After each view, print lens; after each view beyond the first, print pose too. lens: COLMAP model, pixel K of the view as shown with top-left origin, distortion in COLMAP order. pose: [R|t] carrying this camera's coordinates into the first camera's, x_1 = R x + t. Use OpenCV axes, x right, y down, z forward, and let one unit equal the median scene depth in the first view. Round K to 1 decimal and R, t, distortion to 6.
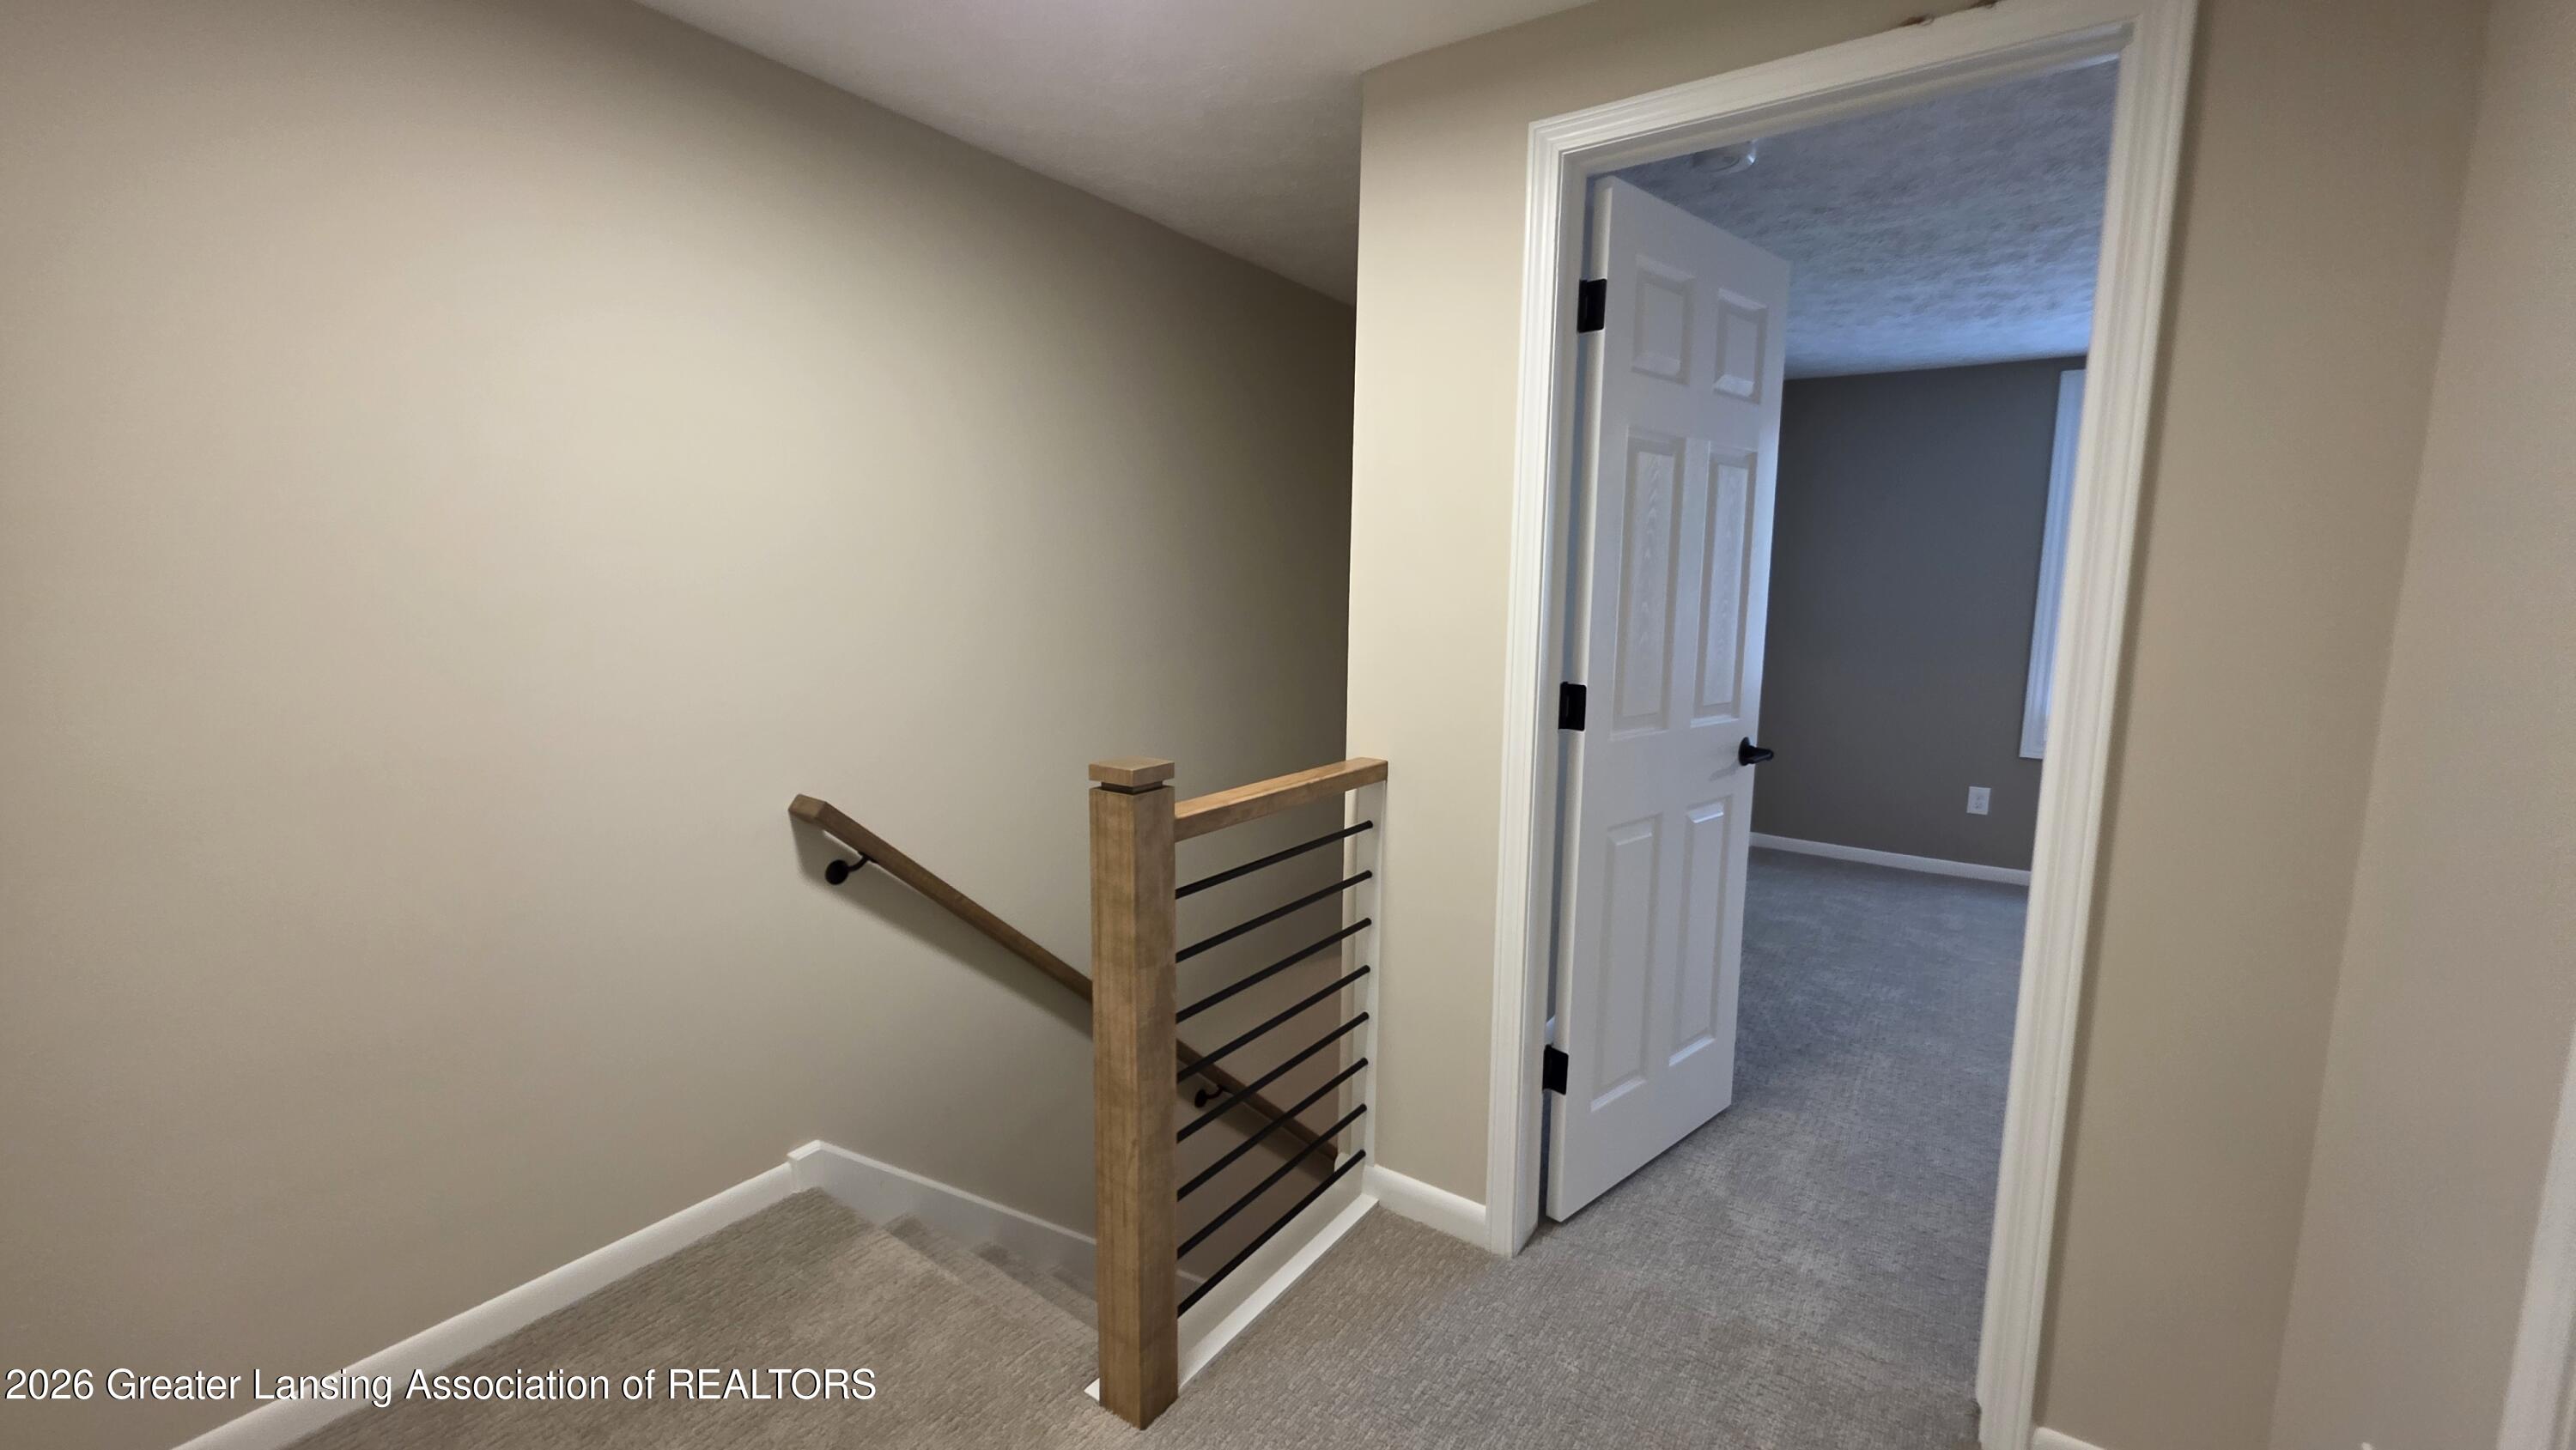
lens RADIAL K [[1041.3, 0, 1288.0], [0, 1041.3, 725.0], [0, 0, 1]] dist [0.000944, -0.000093]
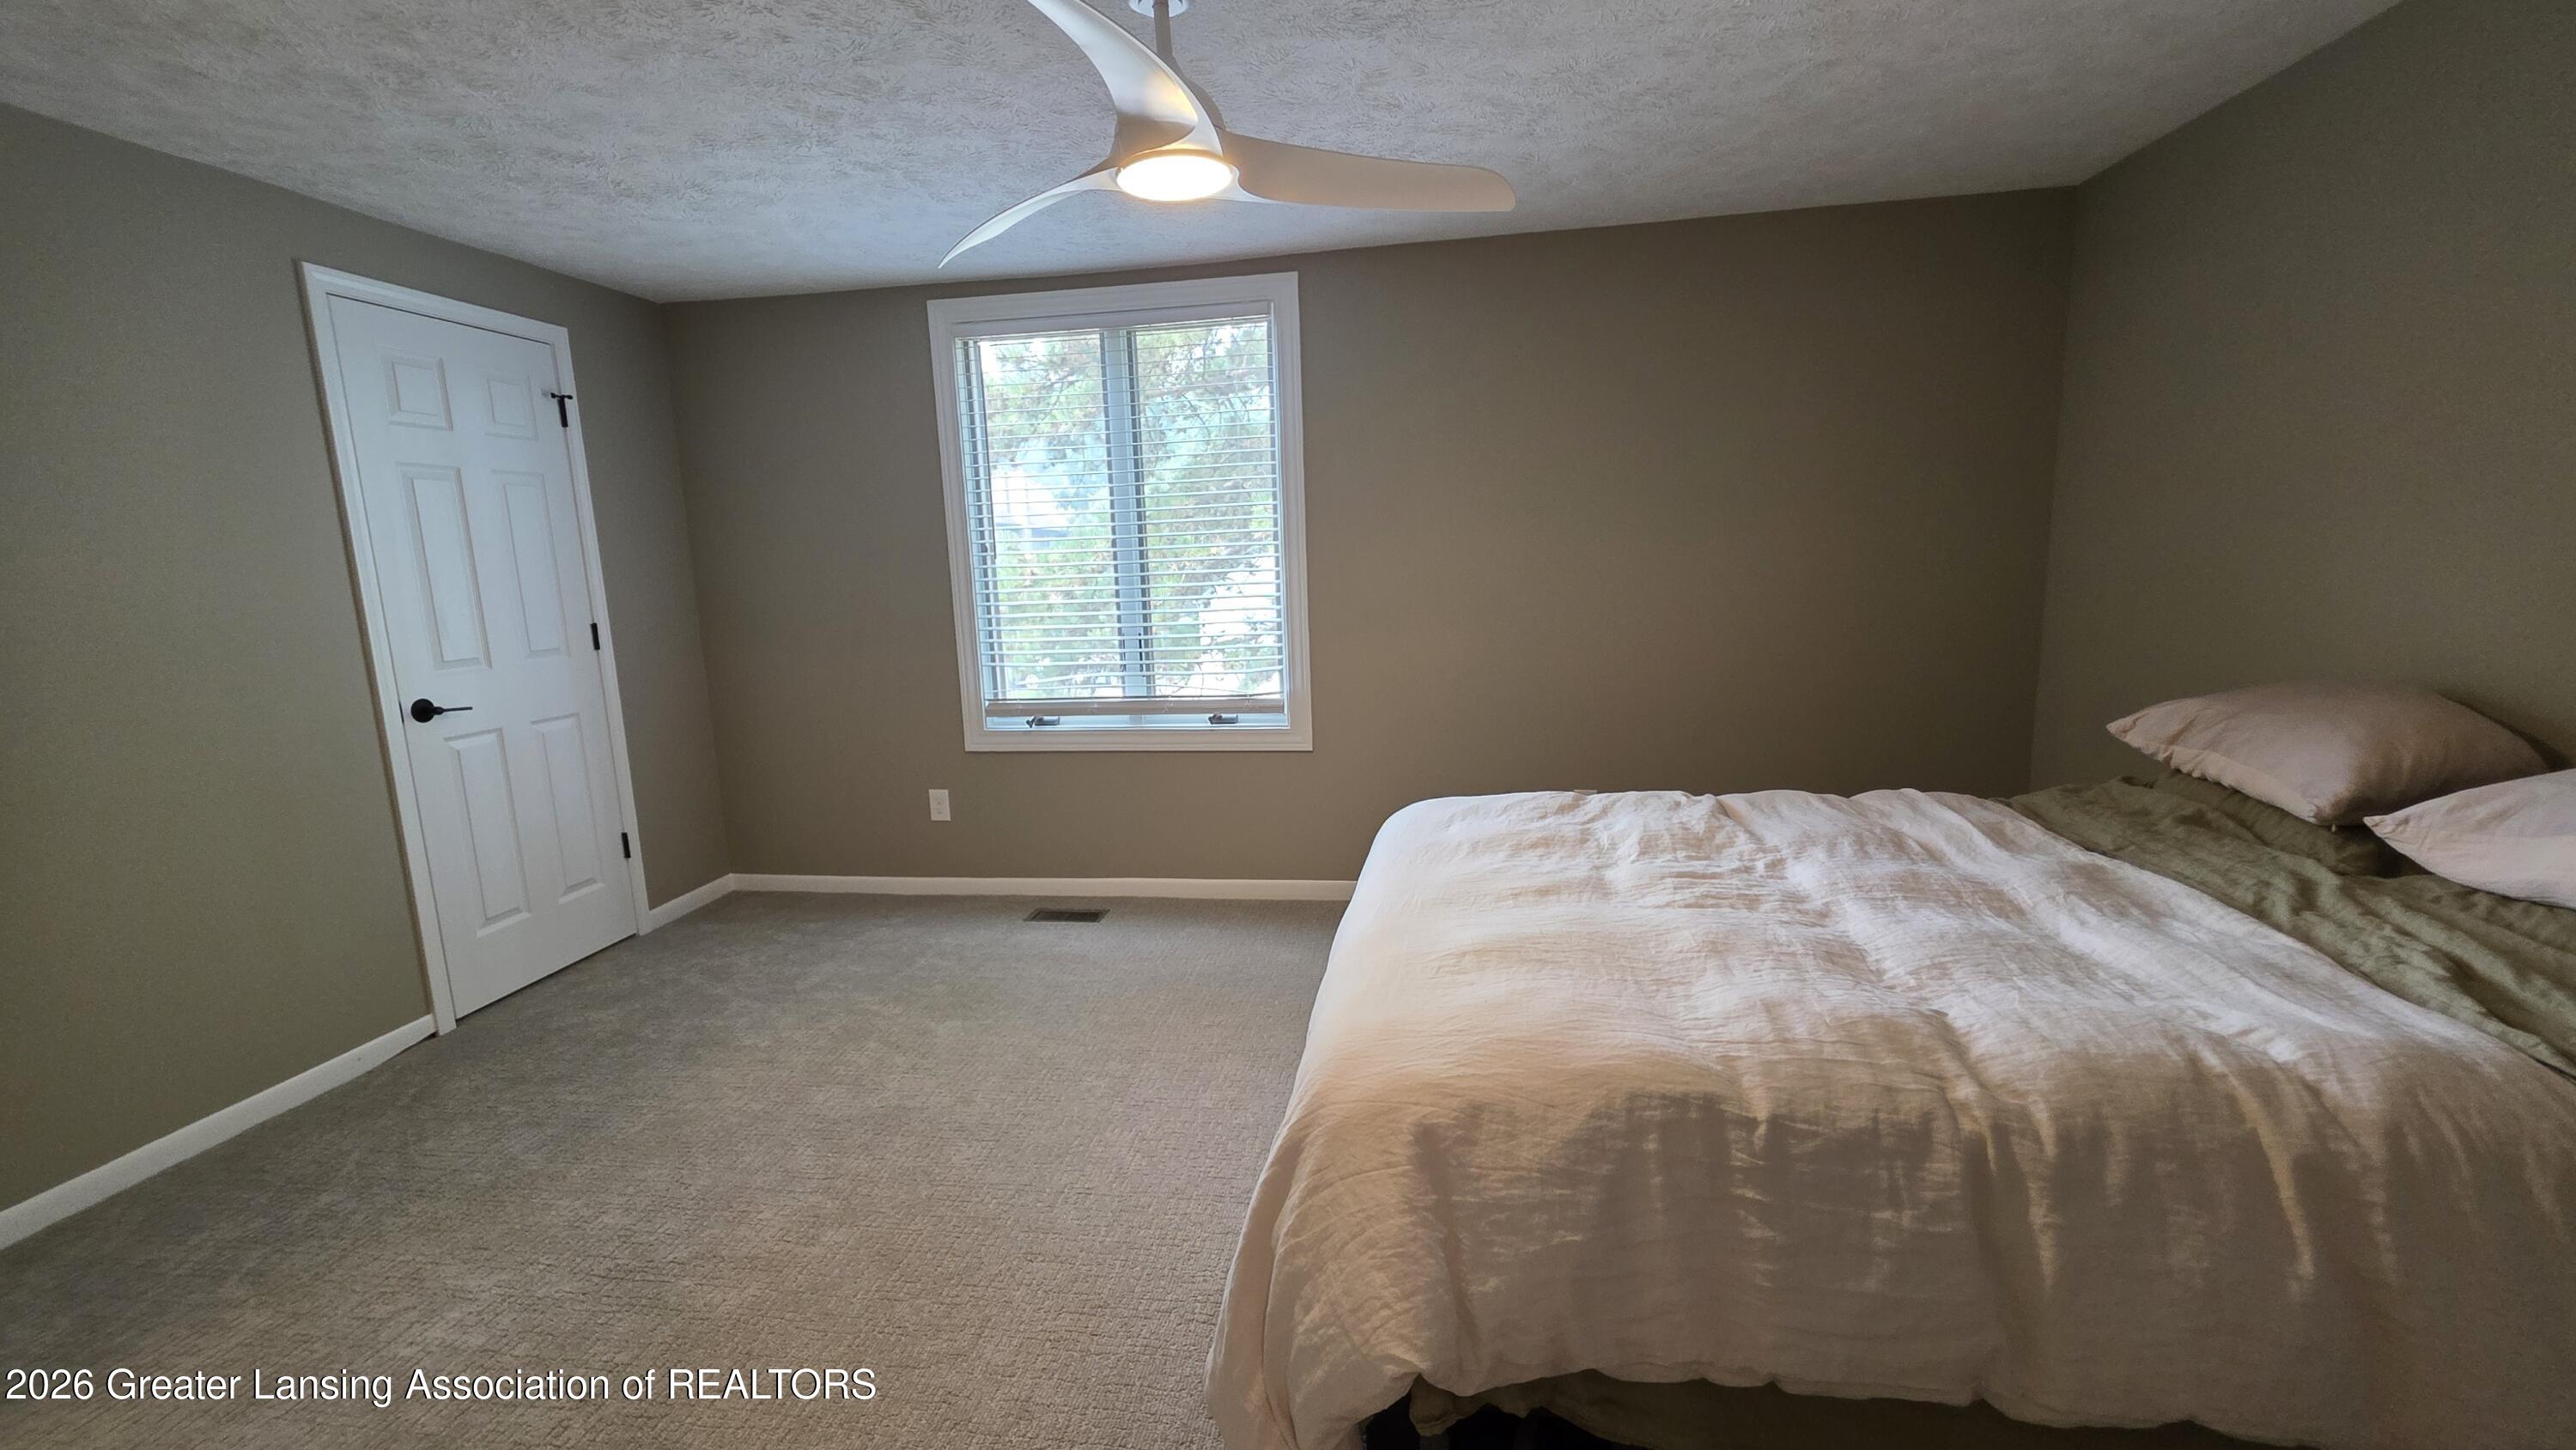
lens RADIAL K [[1033.7, 0, 1276.5], [0, 1033.7, 721.2], [0, 0, 1]] dist [-0.000084, -0.000004]
pose [[0.900112, -0.112893, 0.420778, 0.720538], [0.105844, 0.993572, 0.040154, -0.001404], [-0.422606, 0.008393, 0.906275, 0.136756]]
